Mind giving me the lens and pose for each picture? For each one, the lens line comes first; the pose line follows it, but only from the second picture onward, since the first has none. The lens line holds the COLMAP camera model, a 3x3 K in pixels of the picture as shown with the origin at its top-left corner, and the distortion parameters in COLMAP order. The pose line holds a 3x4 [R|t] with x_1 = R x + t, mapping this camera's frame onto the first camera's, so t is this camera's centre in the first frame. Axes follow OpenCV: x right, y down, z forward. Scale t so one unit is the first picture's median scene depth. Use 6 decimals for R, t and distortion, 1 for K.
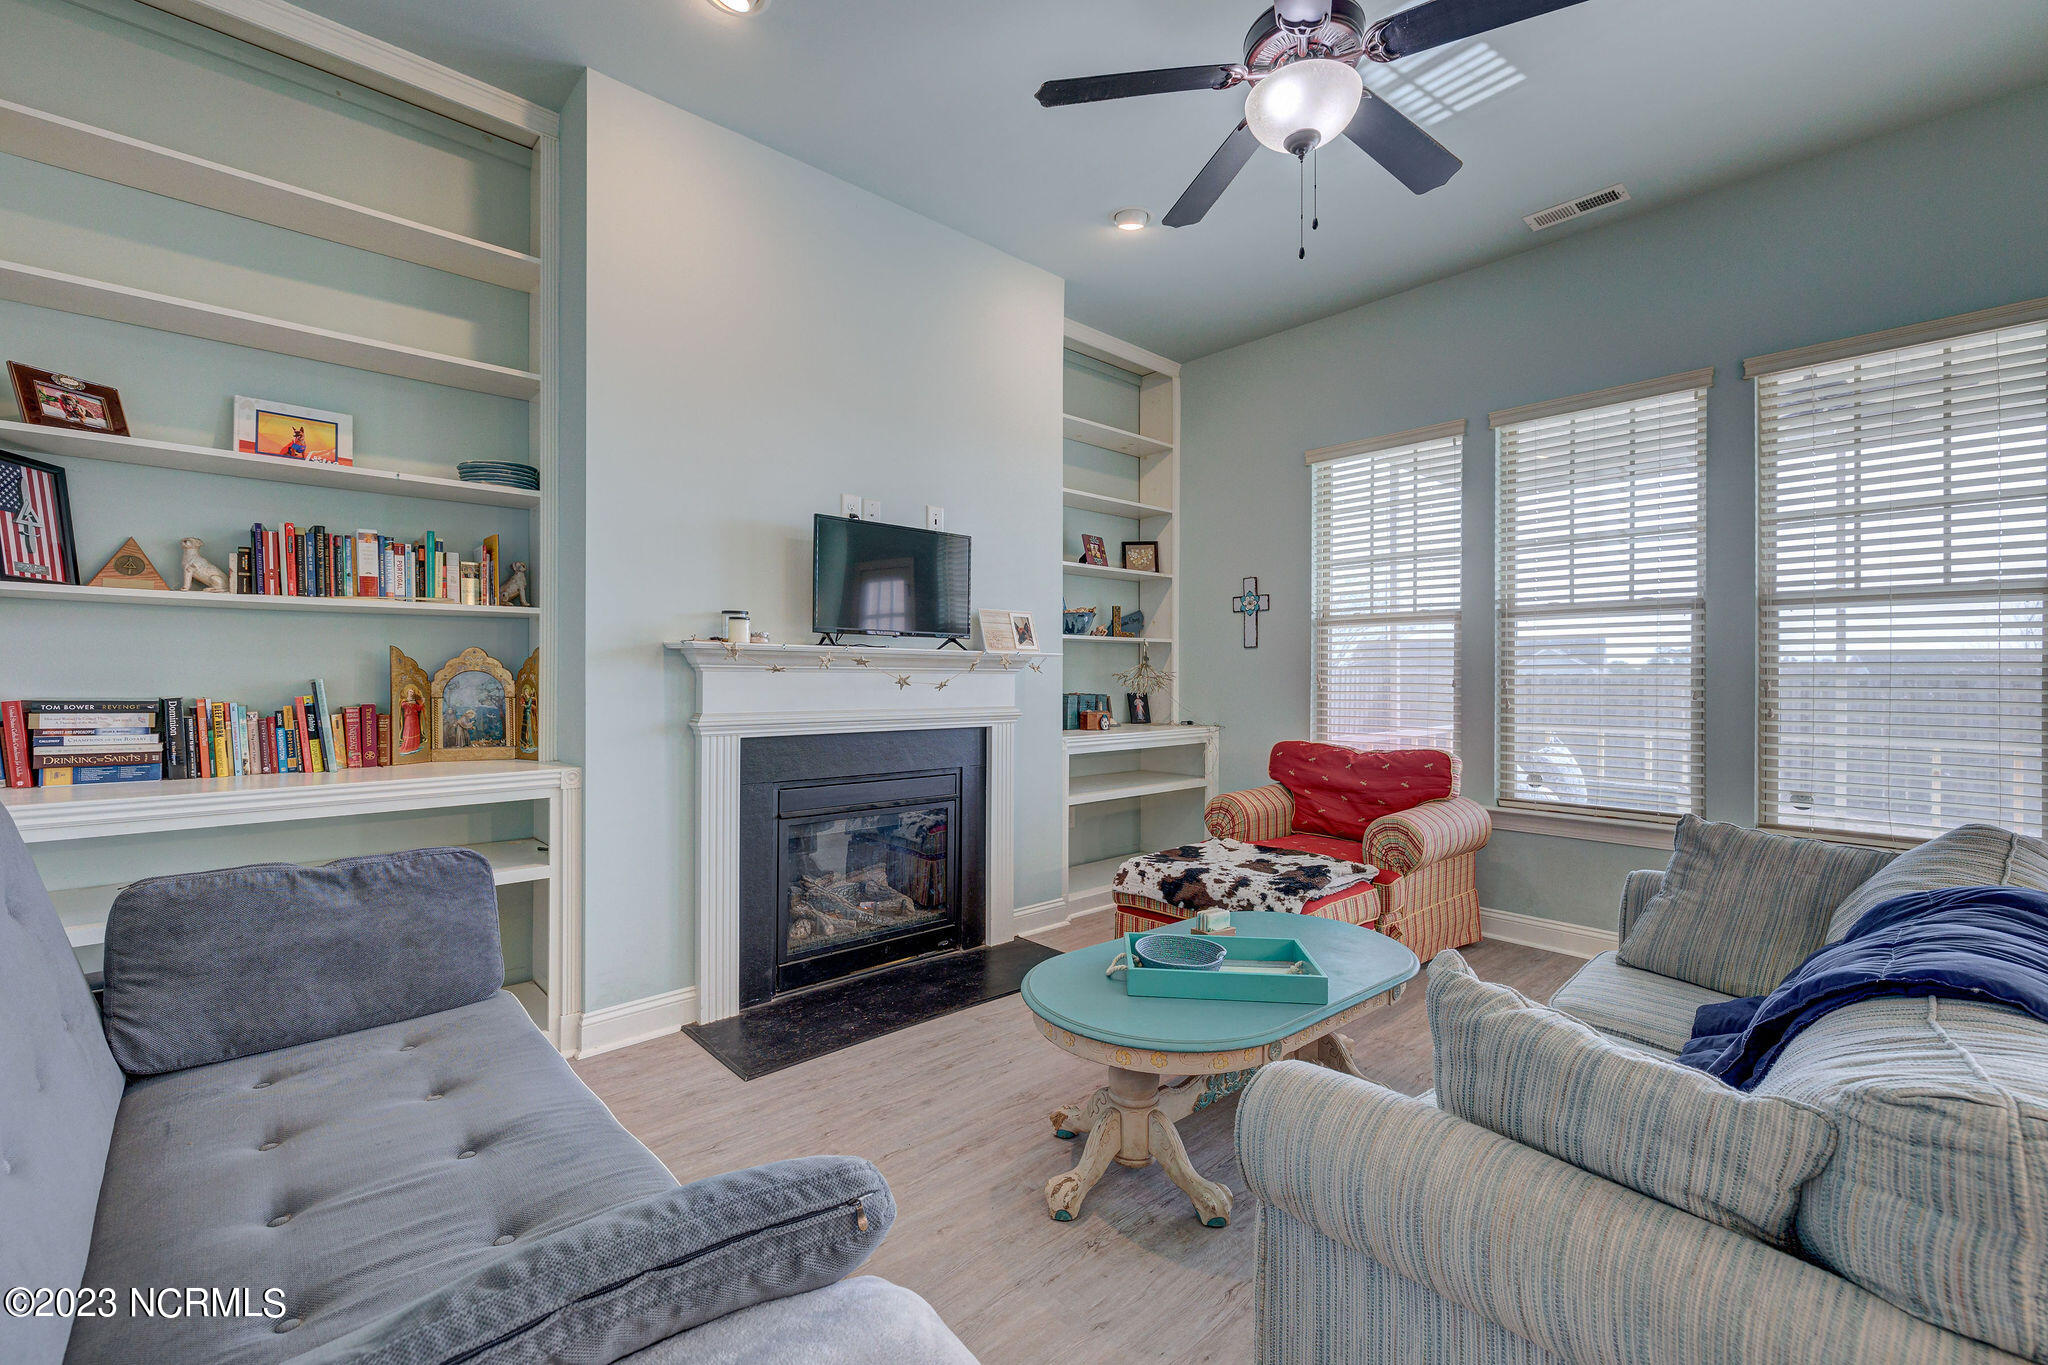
lens RADIAL K [[883.4, 0, 1012.0], [0, 883.4, 678.8], [0, 0, 1]] dist [0.000552, -0.000217]
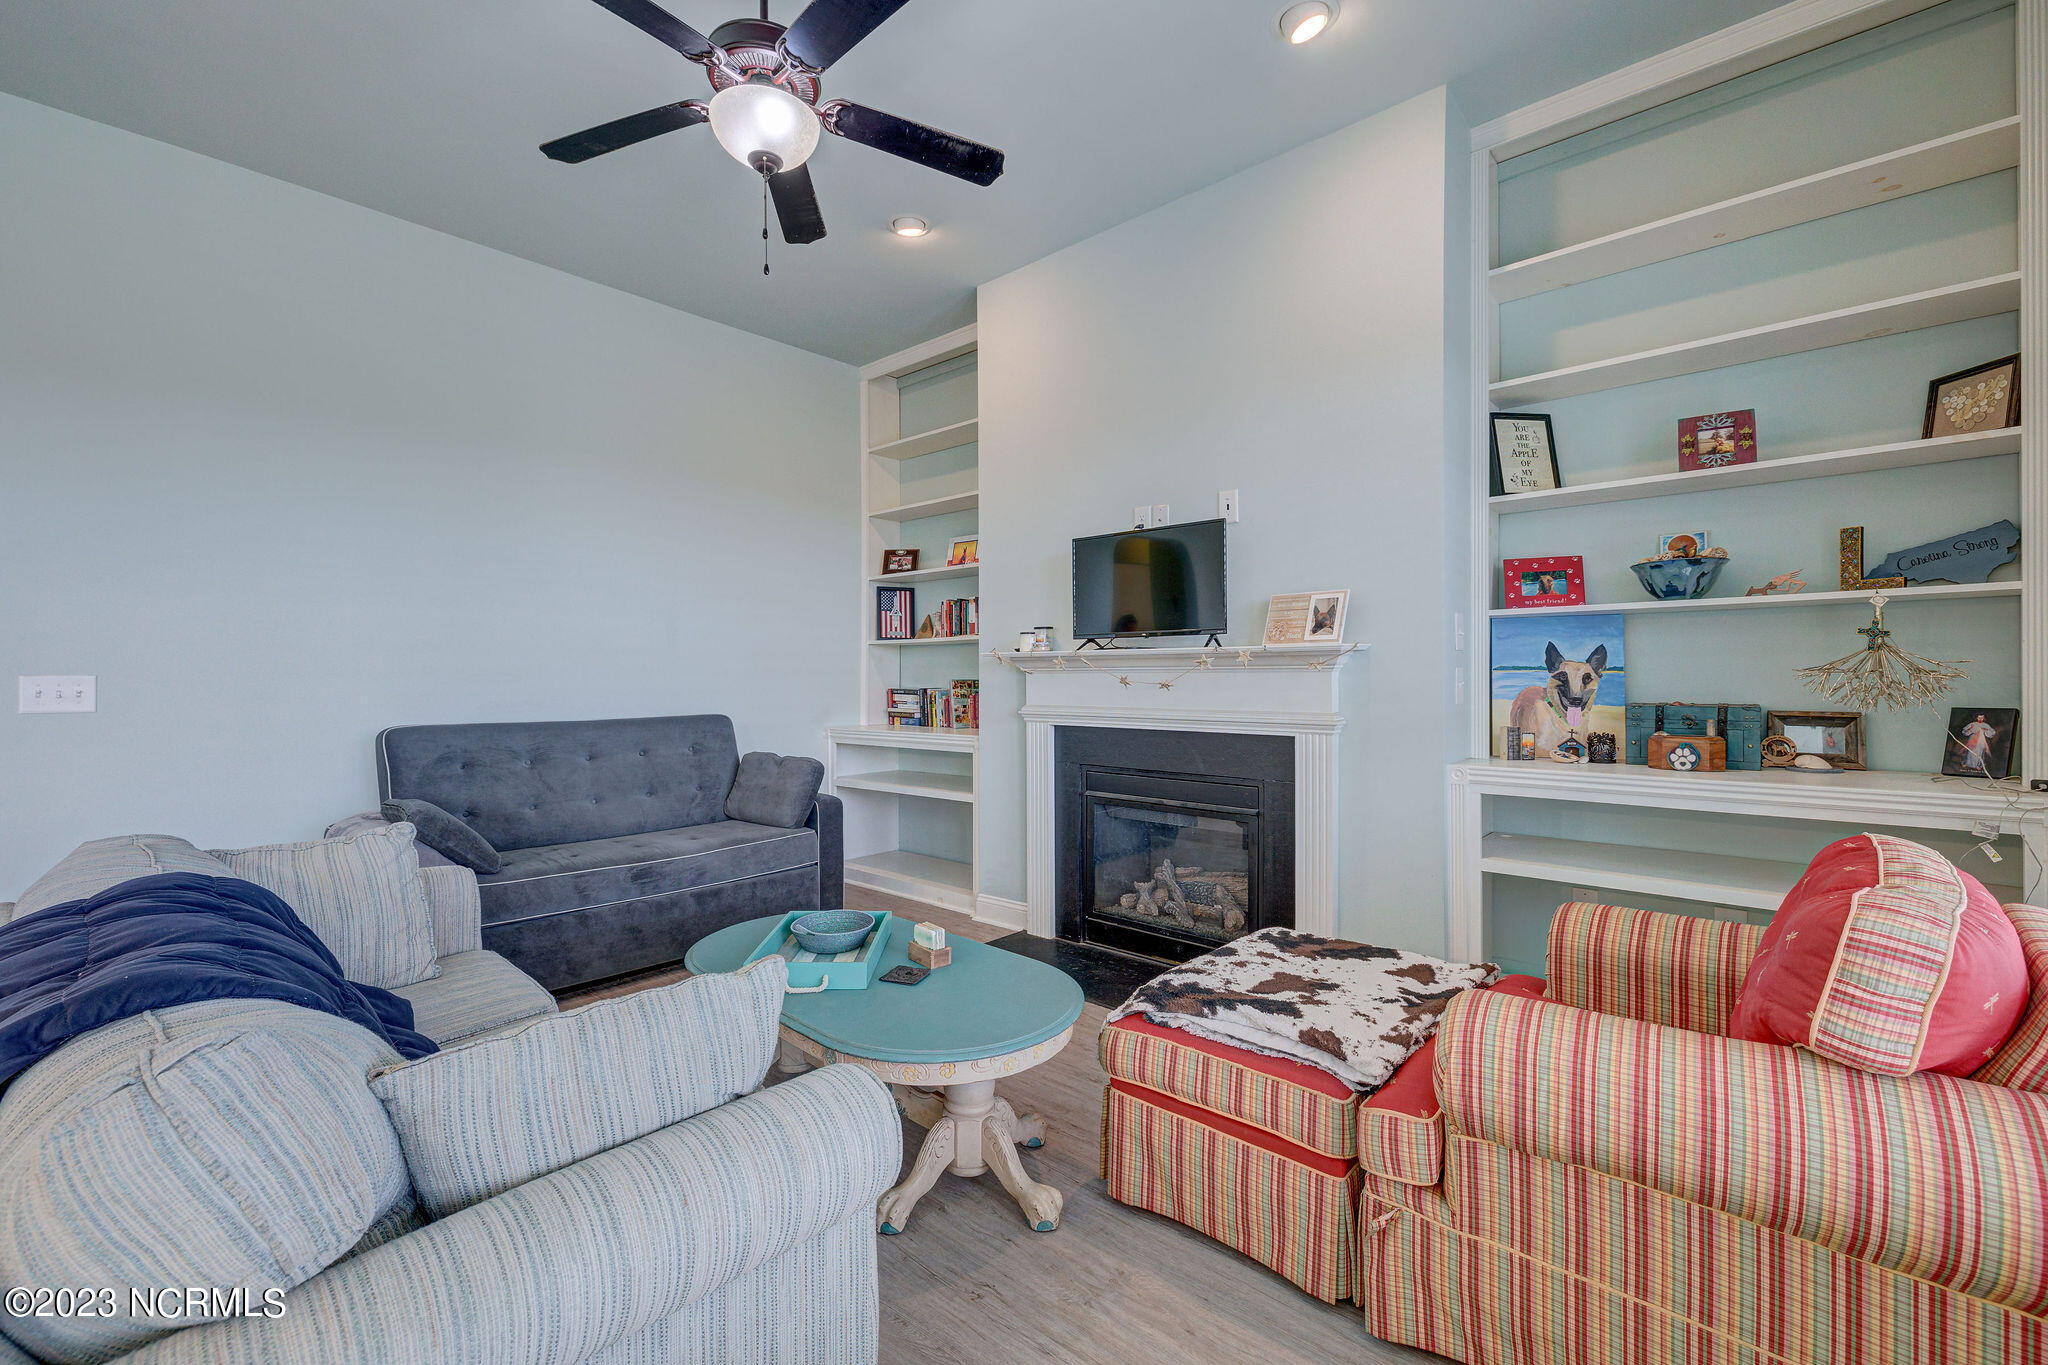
lens RADIAL K [[883.4, 0, 1012.0], [0, 883.4, 678.8], [0, 0, 1]] dist [0.000552, -0.000217]
pose [[0.076489, 0.000210, -0.997070, 0.950531], [0.005101, 0.999987, 0.000602, -0.001584], [0.997057, -0.005132, 0.076487, 0.828192]]
